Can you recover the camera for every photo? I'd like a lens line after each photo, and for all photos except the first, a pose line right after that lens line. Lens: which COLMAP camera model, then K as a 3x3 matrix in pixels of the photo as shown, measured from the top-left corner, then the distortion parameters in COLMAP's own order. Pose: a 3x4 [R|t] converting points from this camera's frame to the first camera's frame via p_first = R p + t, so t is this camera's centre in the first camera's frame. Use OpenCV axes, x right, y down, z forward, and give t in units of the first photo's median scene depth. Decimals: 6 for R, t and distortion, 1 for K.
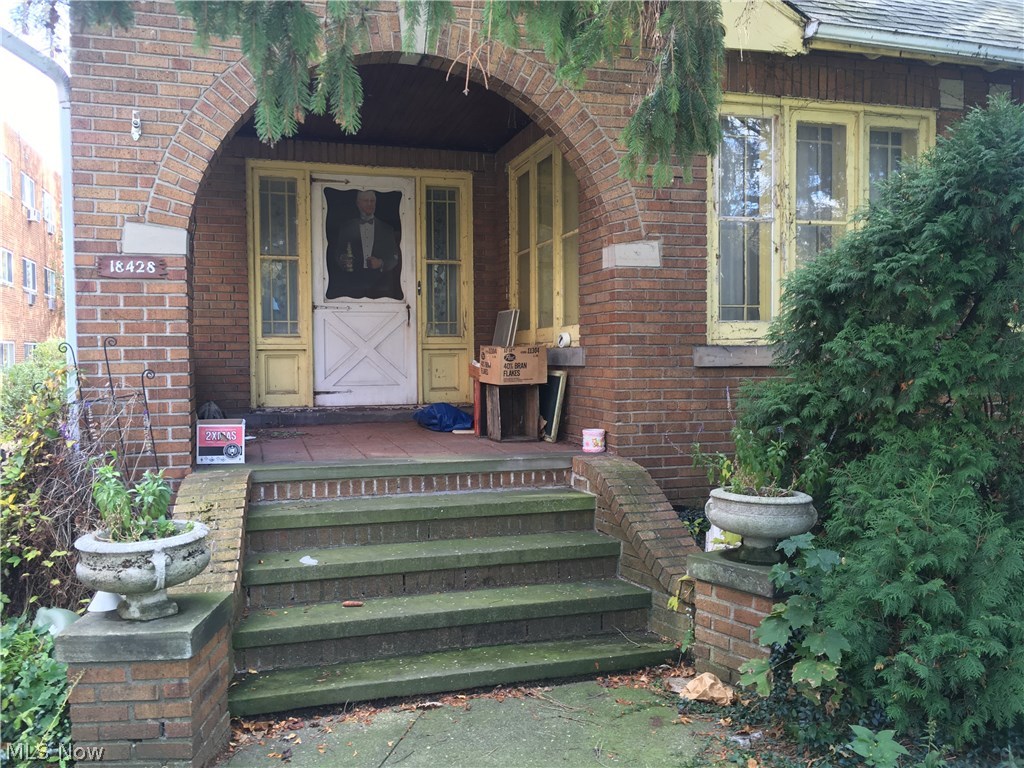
lens RADIAL K [[880.4, 0, 499.7], [0, 880.4, 405.4], [0, 0, 1]] dist [0.011790, -0.001441]
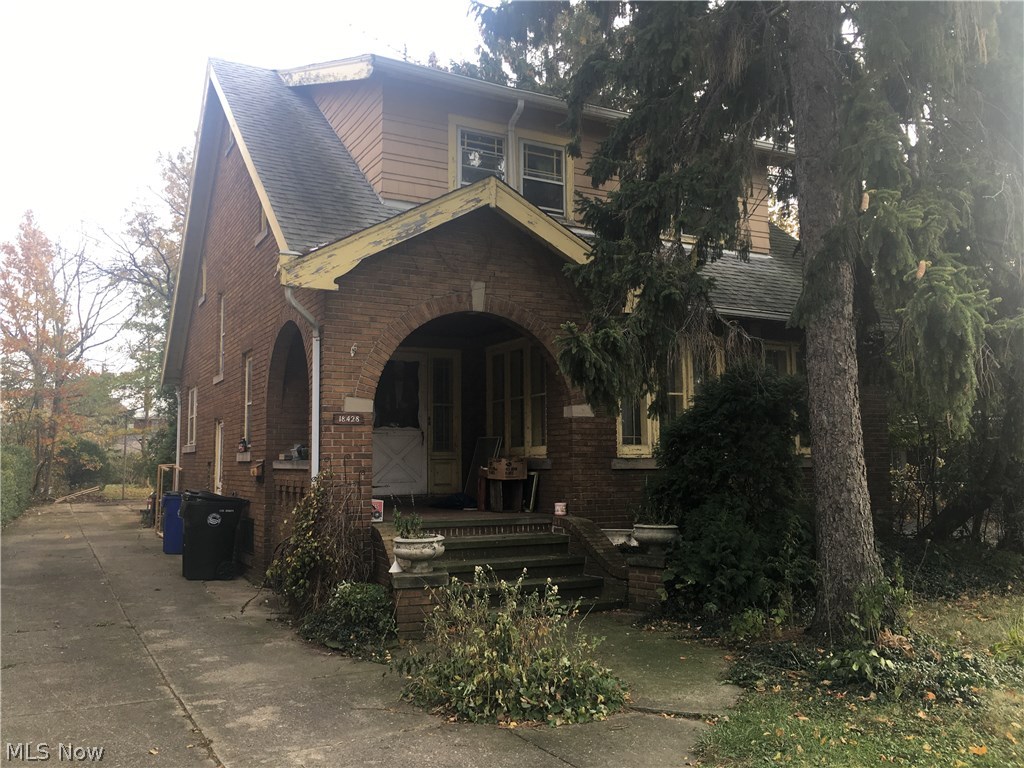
lens RADIAL K [[880.4, 0, 511.6], [0, 880.4, 383.3], [0, 0, 1]] dist [0.011790, -0.001441]
pose [[0.980485, 0.016256, 0.195922, -0.384988], [0.012845, 0.989149, -0.146355, 0.051182], [-0.196175, 0.146015, 0.969636, -0.871804]]
